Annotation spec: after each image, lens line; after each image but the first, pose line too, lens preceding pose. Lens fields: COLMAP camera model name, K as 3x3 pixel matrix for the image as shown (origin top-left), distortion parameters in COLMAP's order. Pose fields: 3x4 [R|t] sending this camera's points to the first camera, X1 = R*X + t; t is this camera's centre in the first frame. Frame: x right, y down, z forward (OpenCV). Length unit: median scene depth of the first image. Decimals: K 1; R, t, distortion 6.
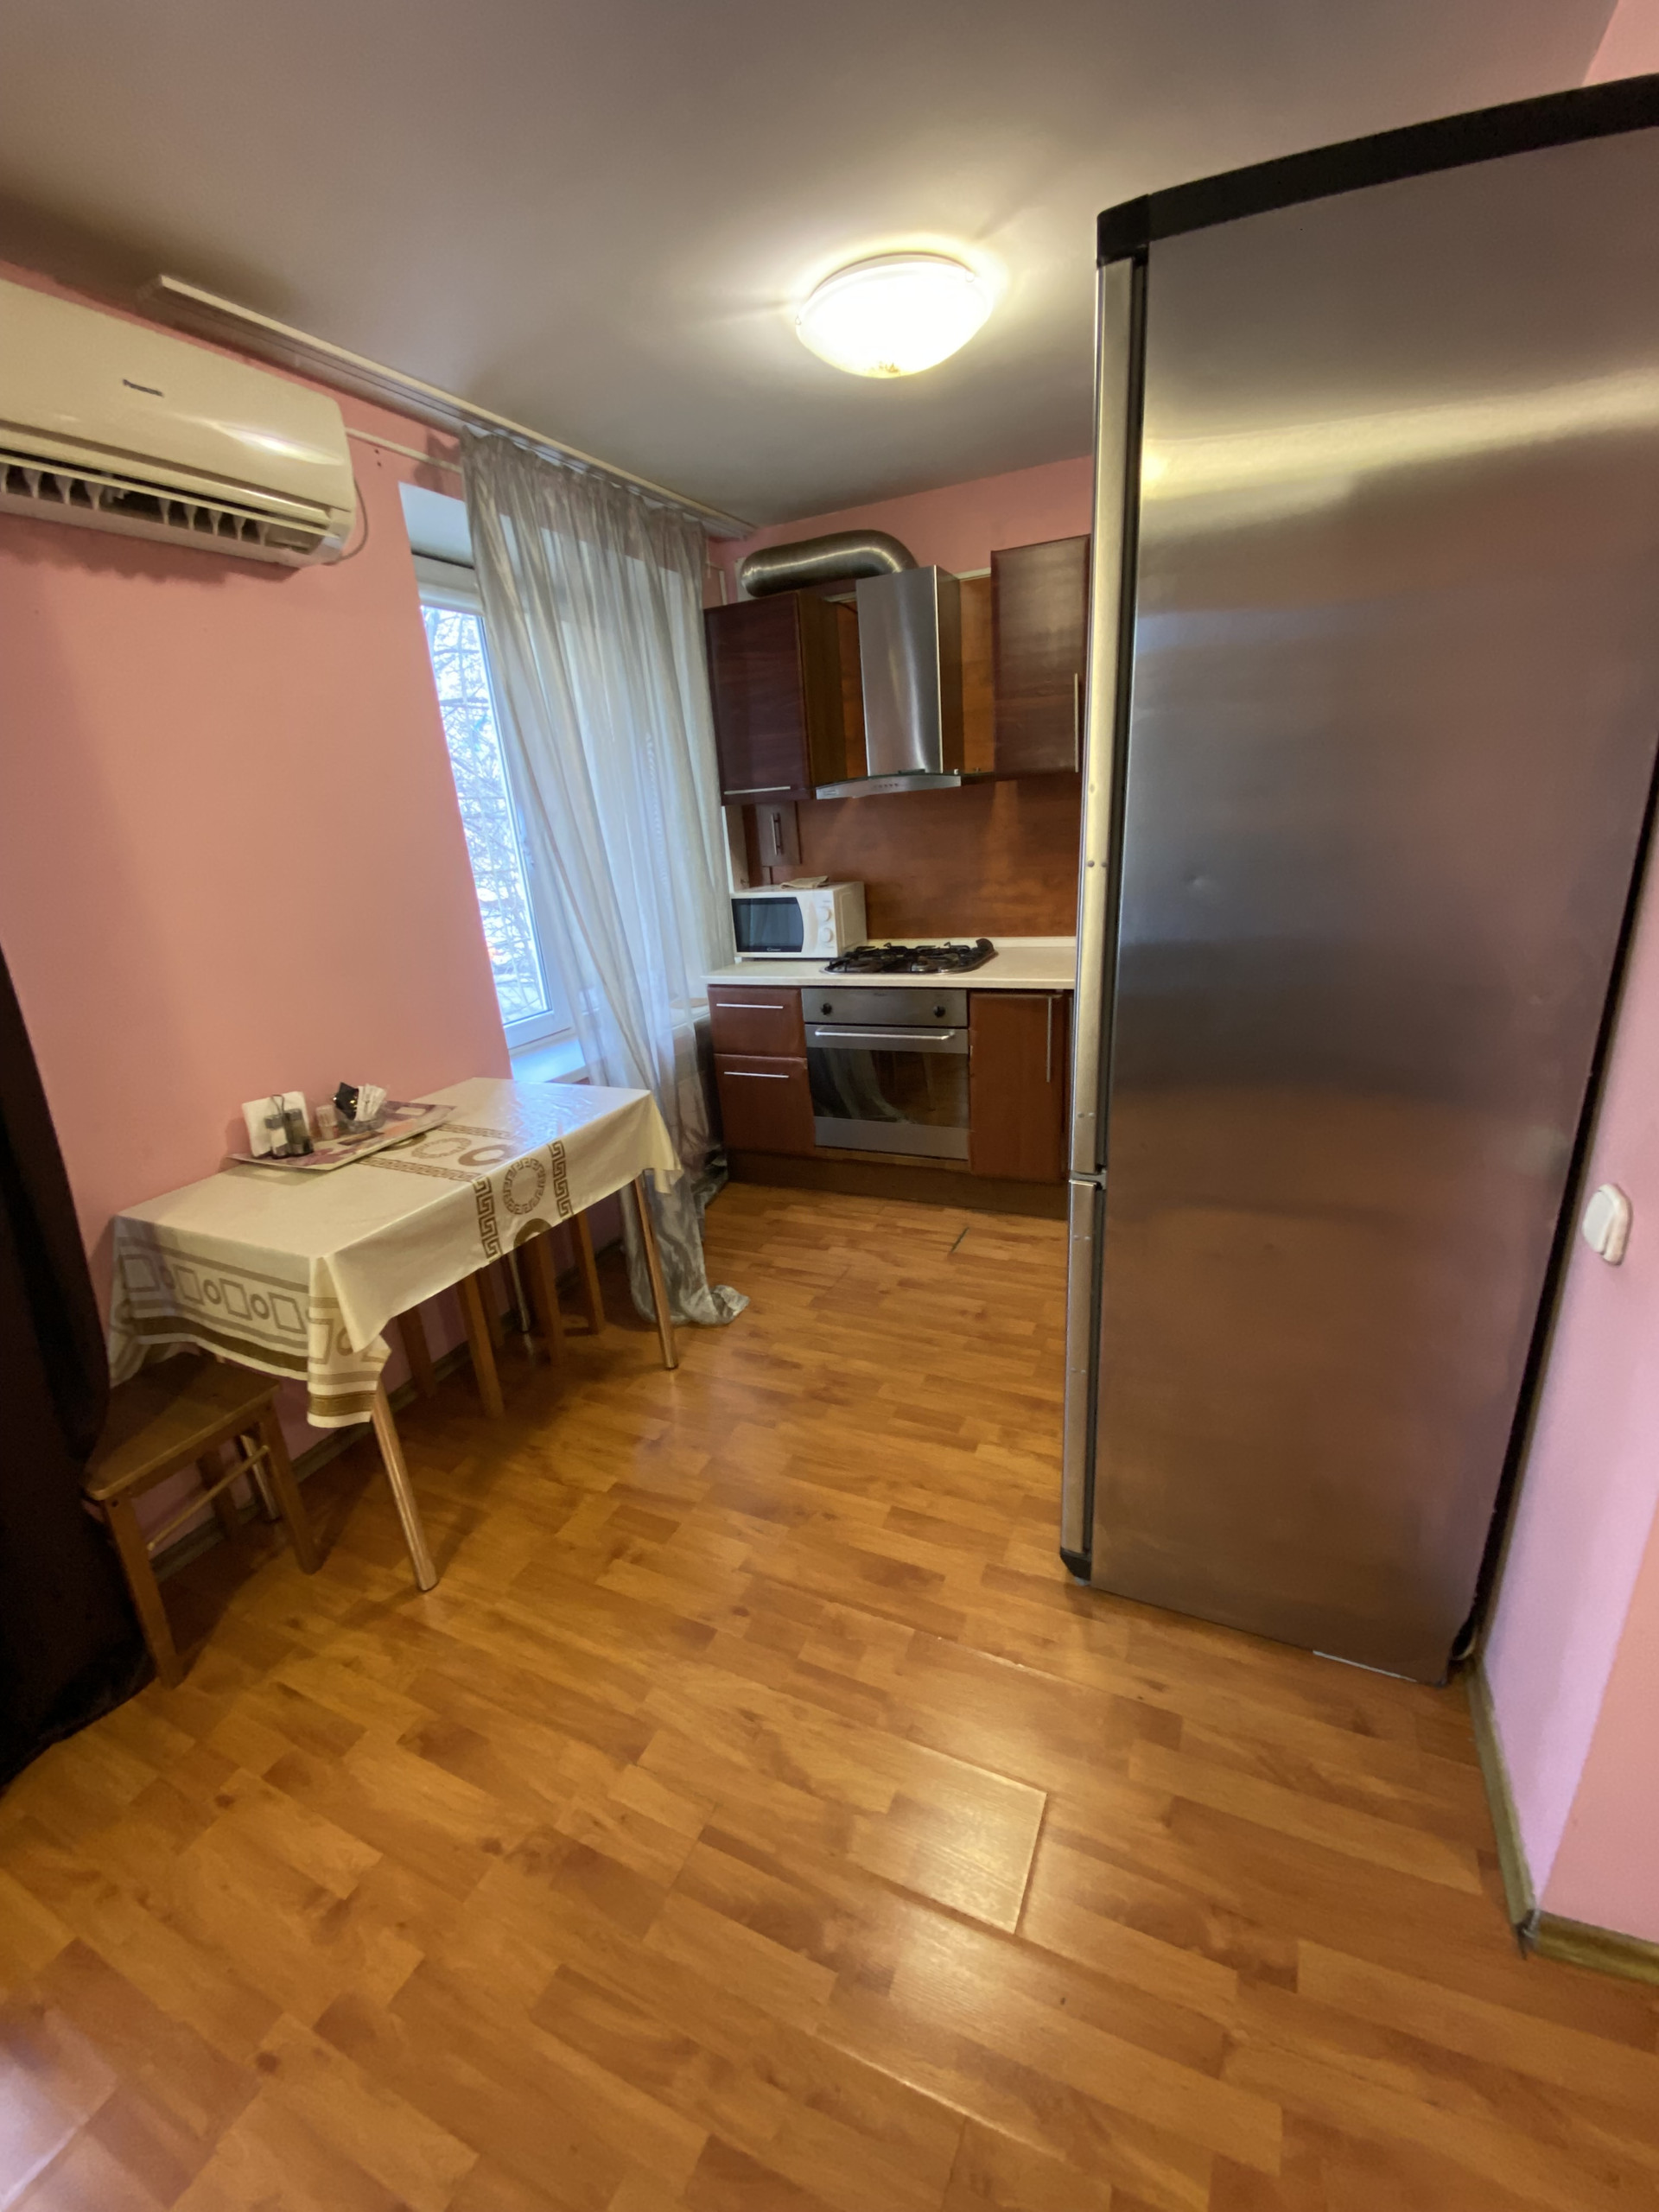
lens RADIAL K [[891.7, 0, 844.1], [0, 891.7, 1123.8], [0, 0, 1]] dist [0.013012, -0.017801]
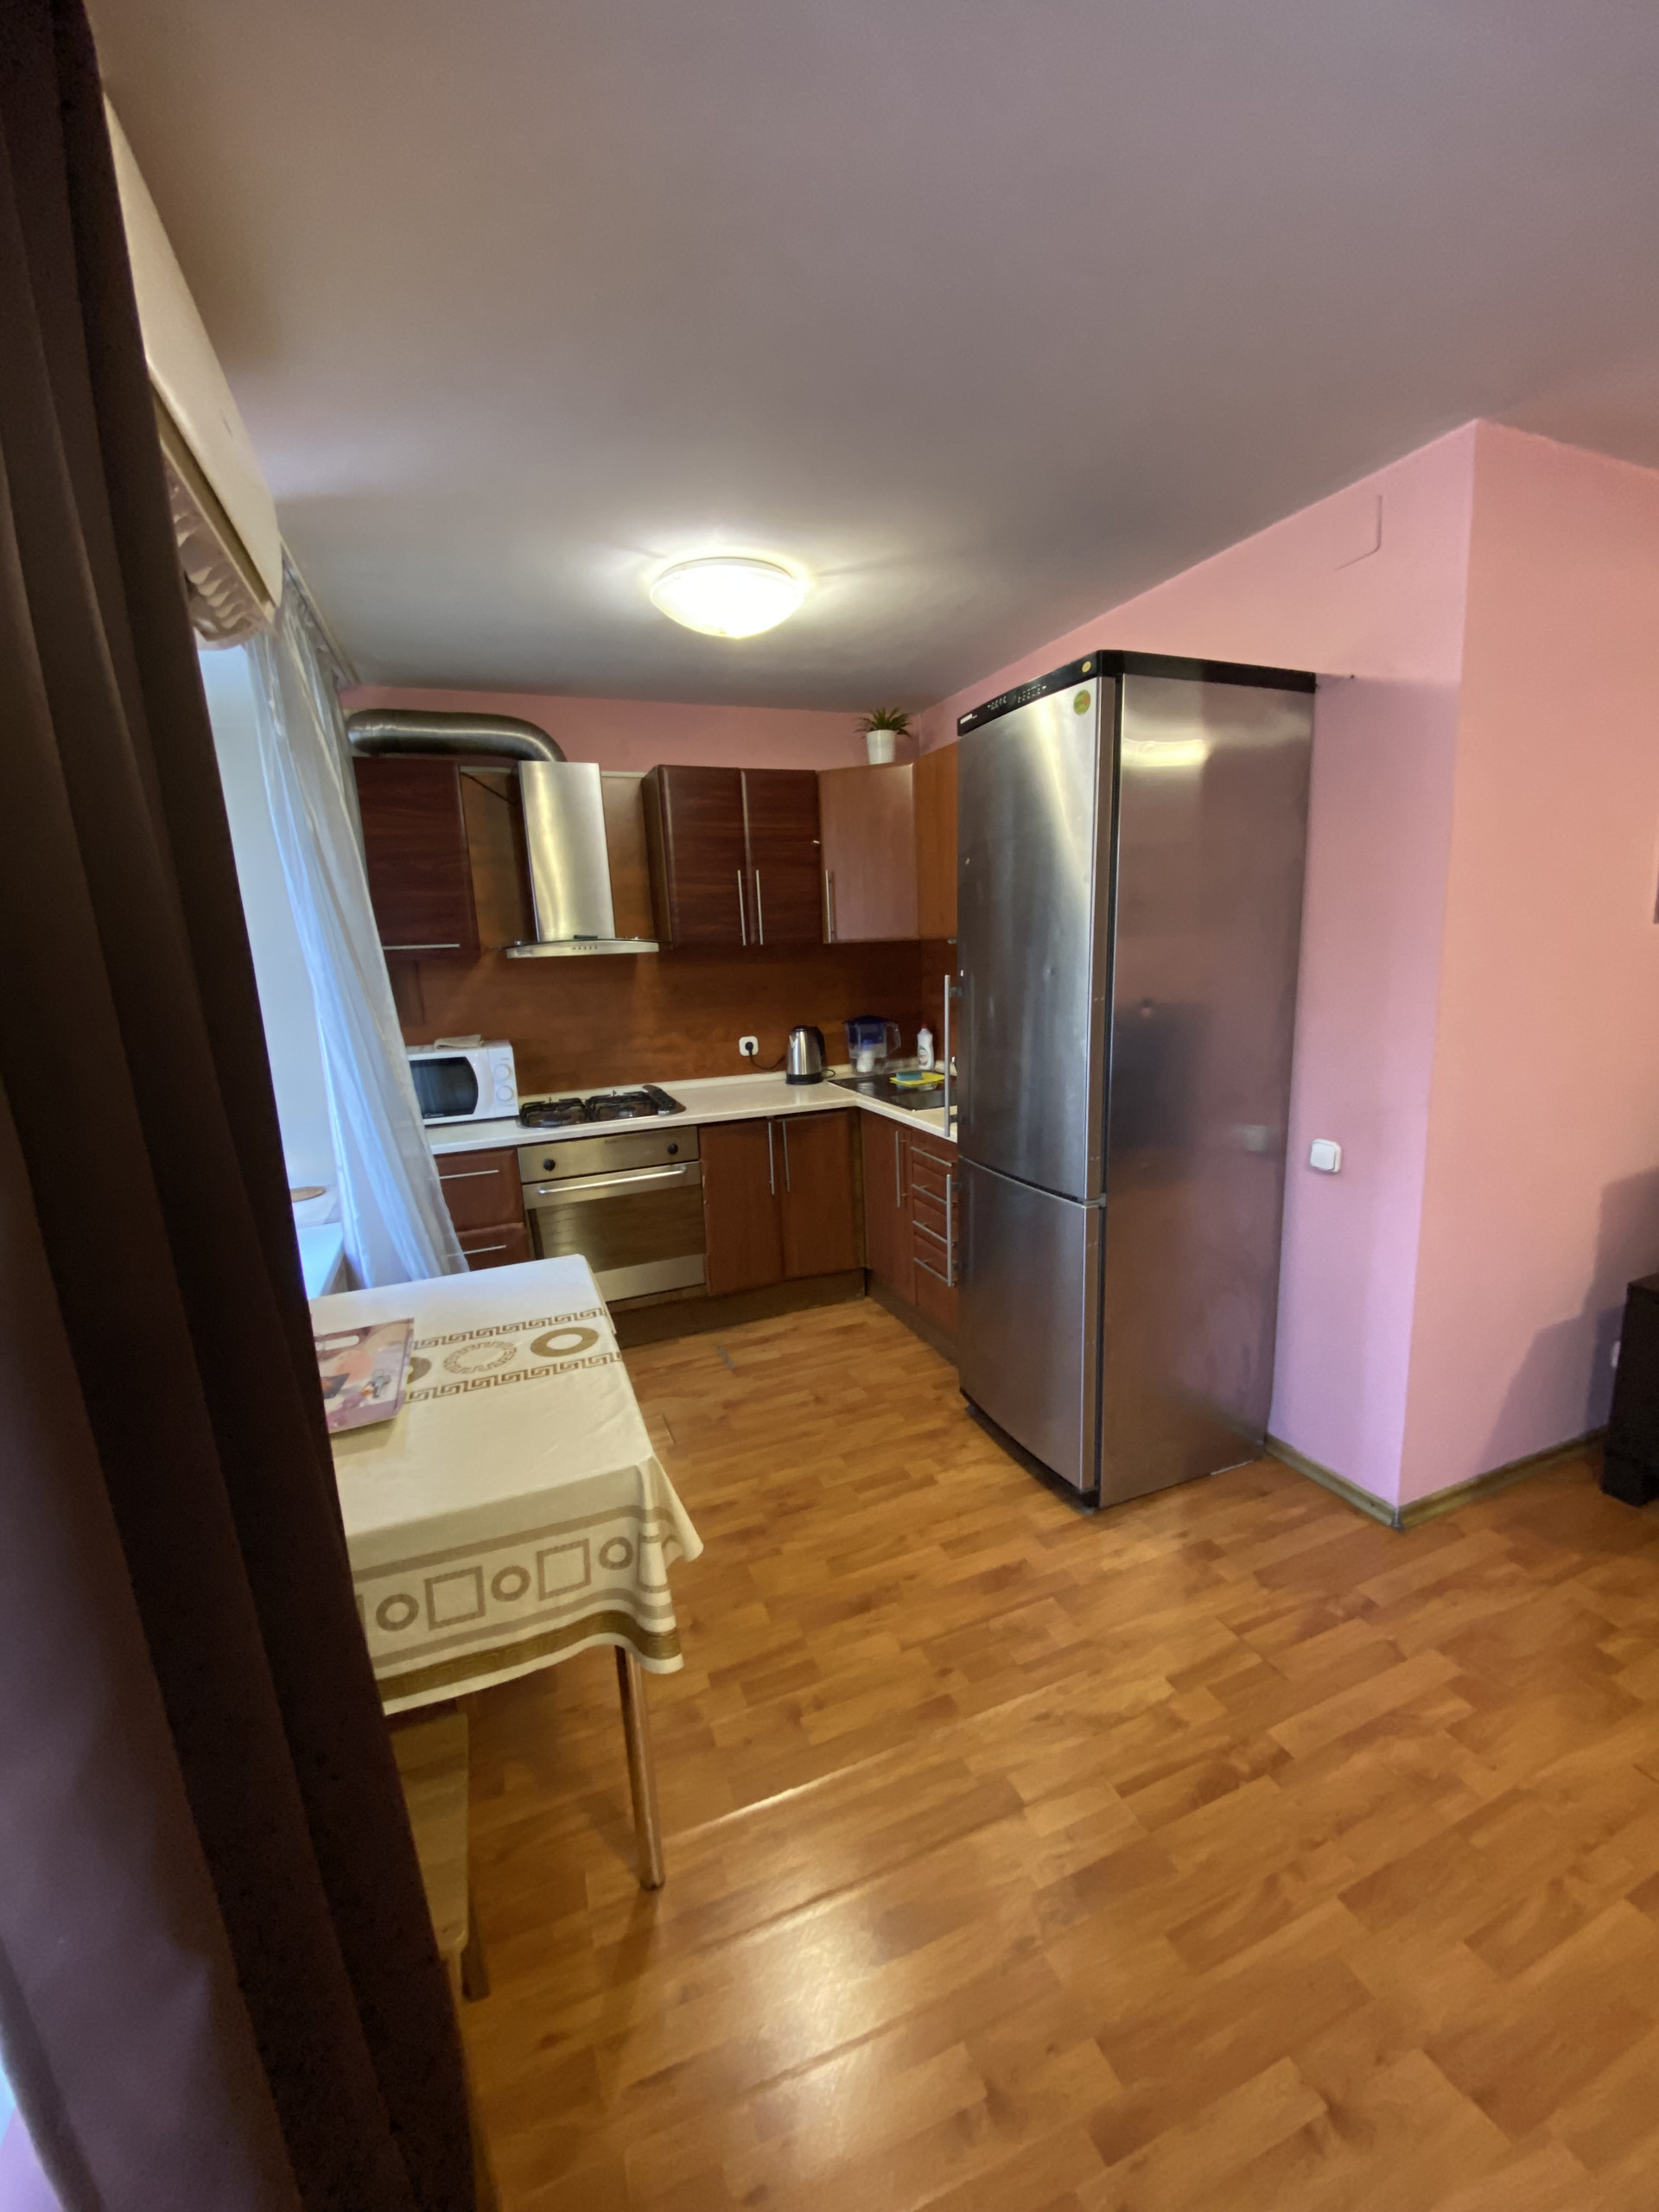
lens RADIAL K [[891.7, 0, 841.4], [0, 891.7, 1123.9], [0, 0, 1]] dist [0.013012, -0.017801]
pose [[0.682355, -0.105555, 0.723360, -0.711209], [0.231806, 0.969697, -0.077164, -0.034888], [-0.693295, 0.220333, 0.686146, 0.152093]]
